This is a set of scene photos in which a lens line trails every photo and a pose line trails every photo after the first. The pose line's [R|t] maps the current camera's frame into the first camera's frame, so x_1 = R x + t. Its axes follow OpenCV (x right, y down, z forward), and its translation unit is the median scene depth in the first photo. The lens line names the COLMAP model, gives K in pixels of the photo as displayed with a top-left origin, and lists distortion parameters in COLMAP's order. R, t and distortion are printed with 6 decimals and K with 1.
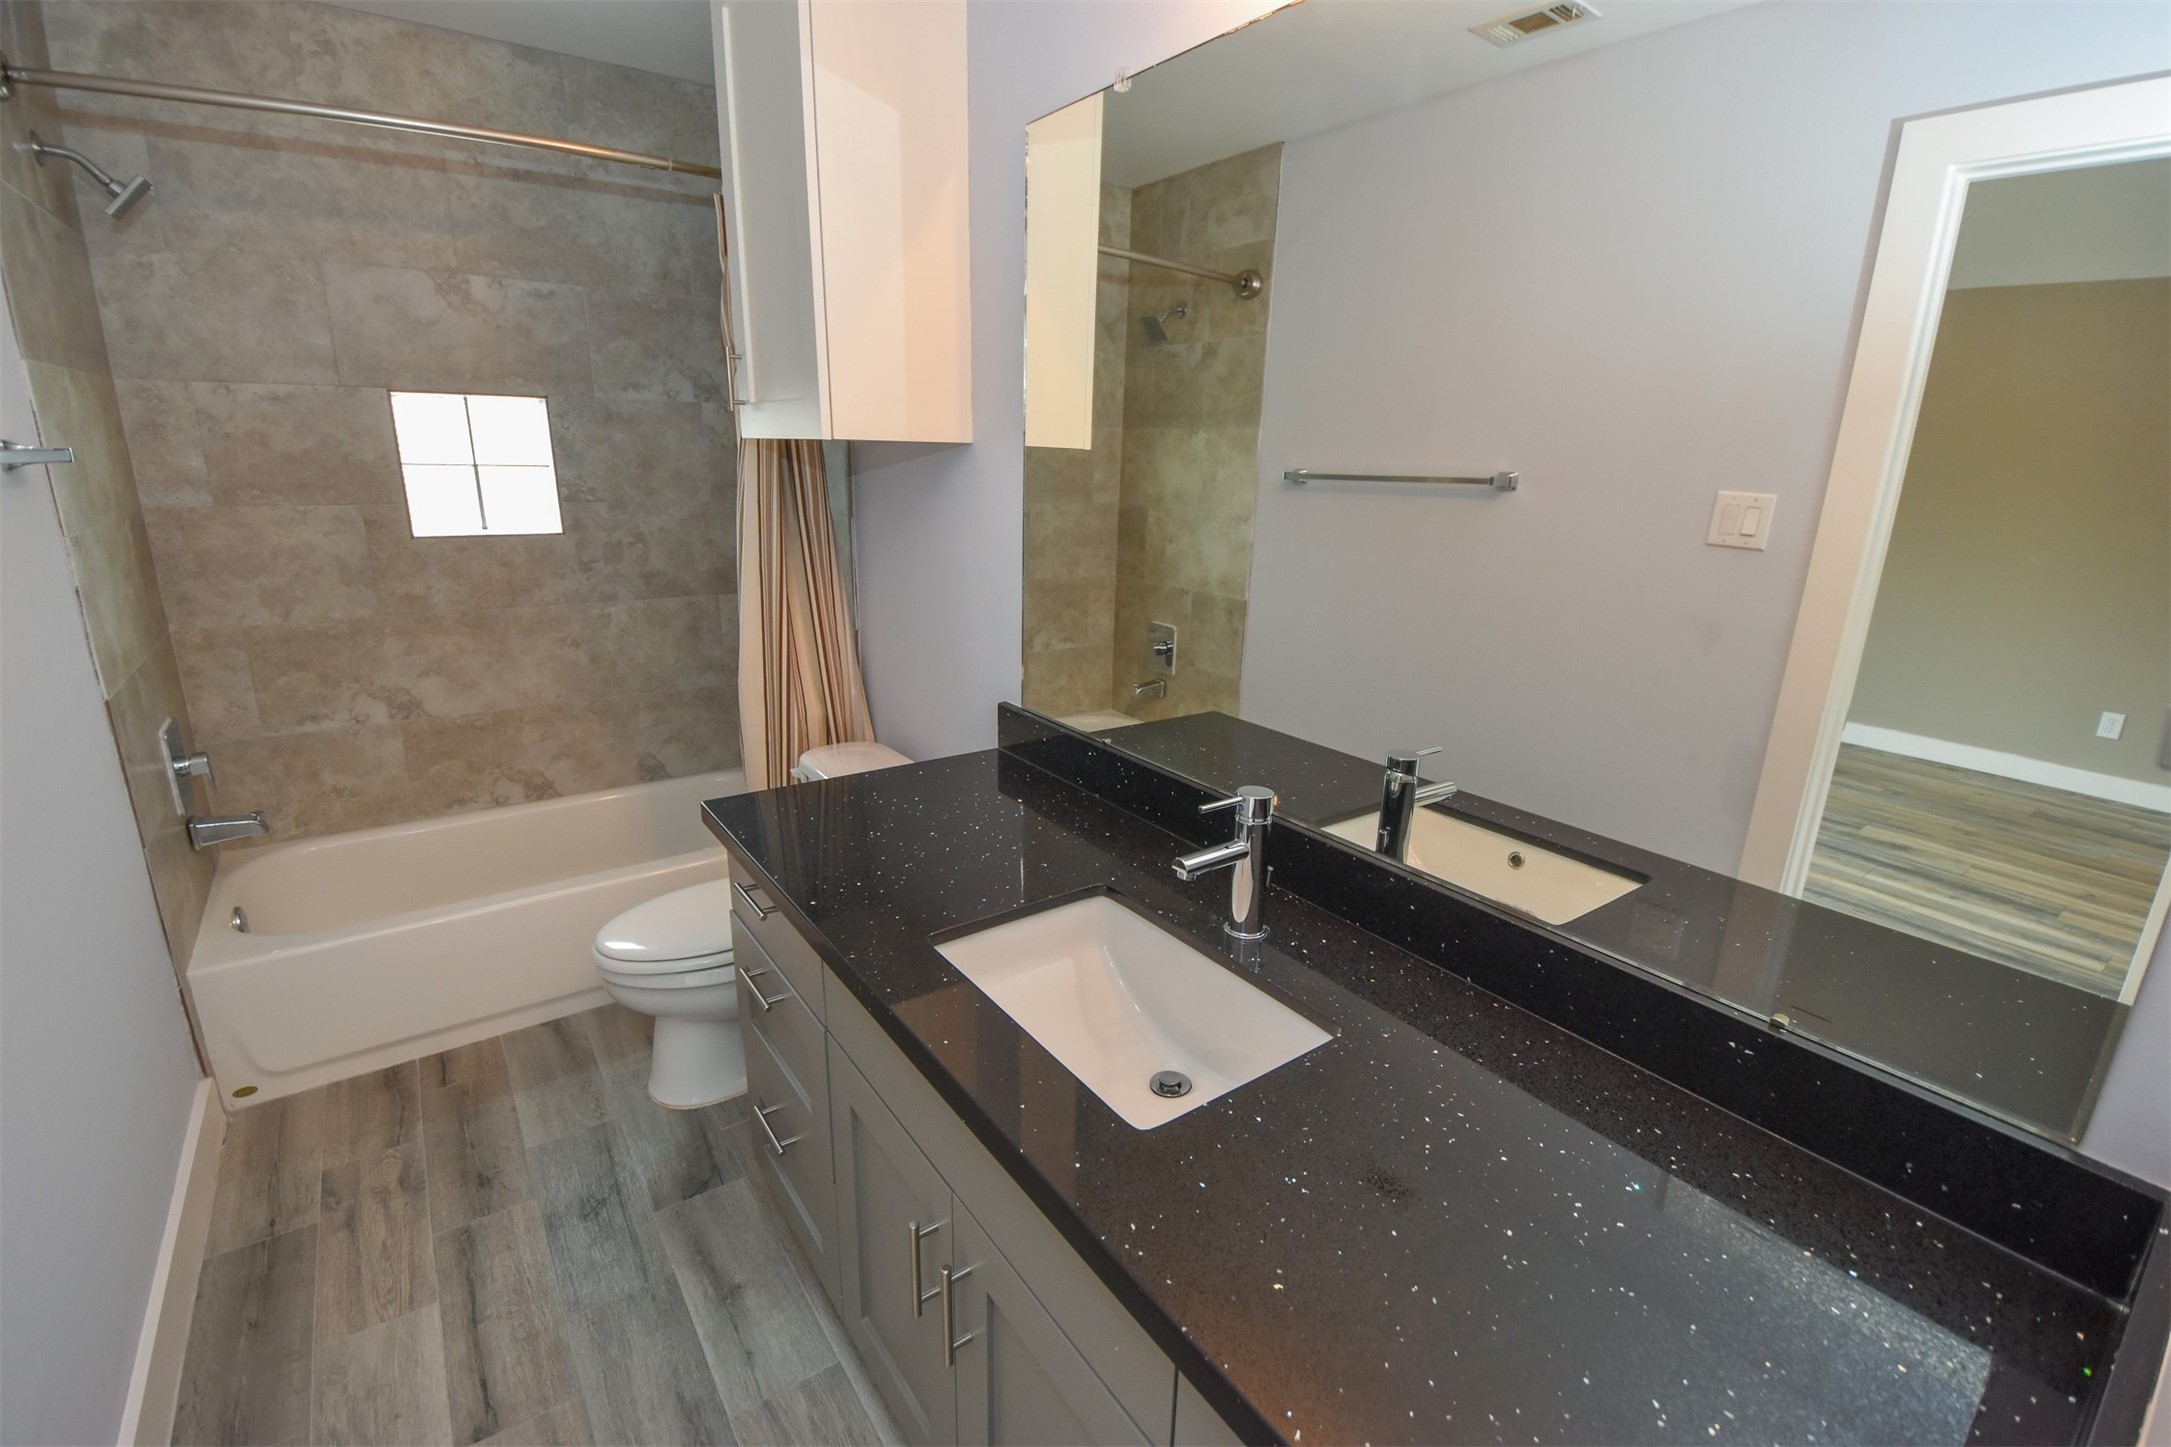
lens RADIAL K [[981.3, 0, 1084.4], [0, 981.3, 716.9], [0, 0, 1]] dist [0.016665, -0.024454]
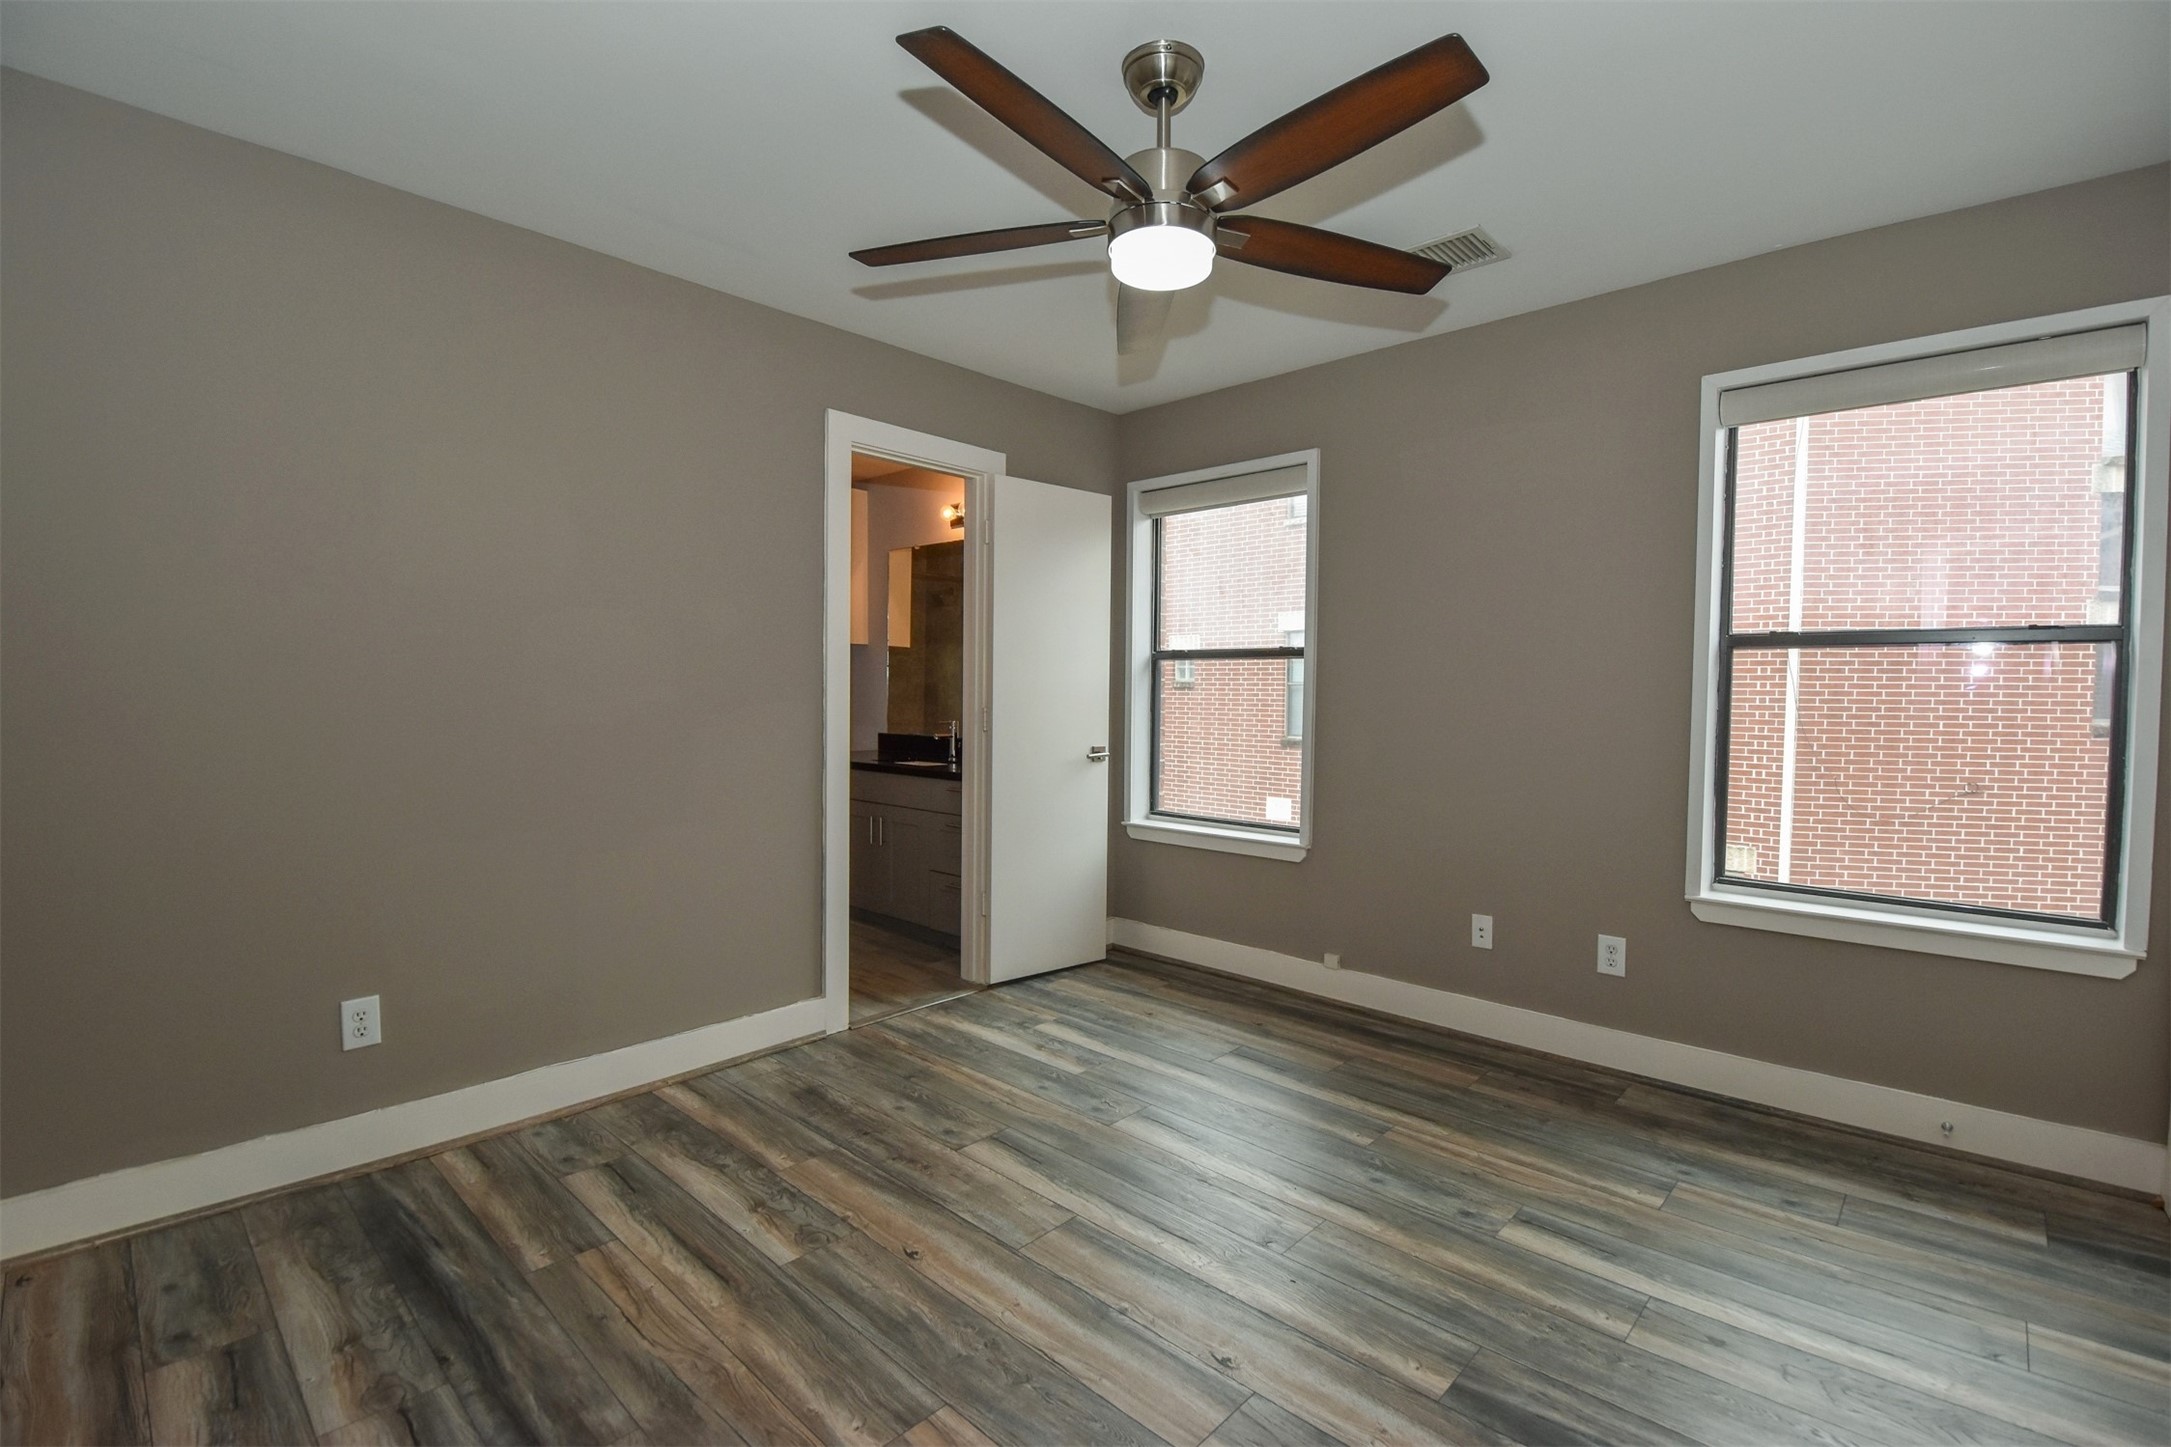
lens RADIAL K [[981.3, 0, 1084.4], [0, 981.3, 716.9], [0, 0, 1]] dist [0.016665, -0.024454]
pose [[0.982489, -0.010305, 0.186033, -0.030975], [0.051504, 0.974585, -0.218017, 0.592525], [-0.179058, 0.223781, 0.958050, -1.853989]]
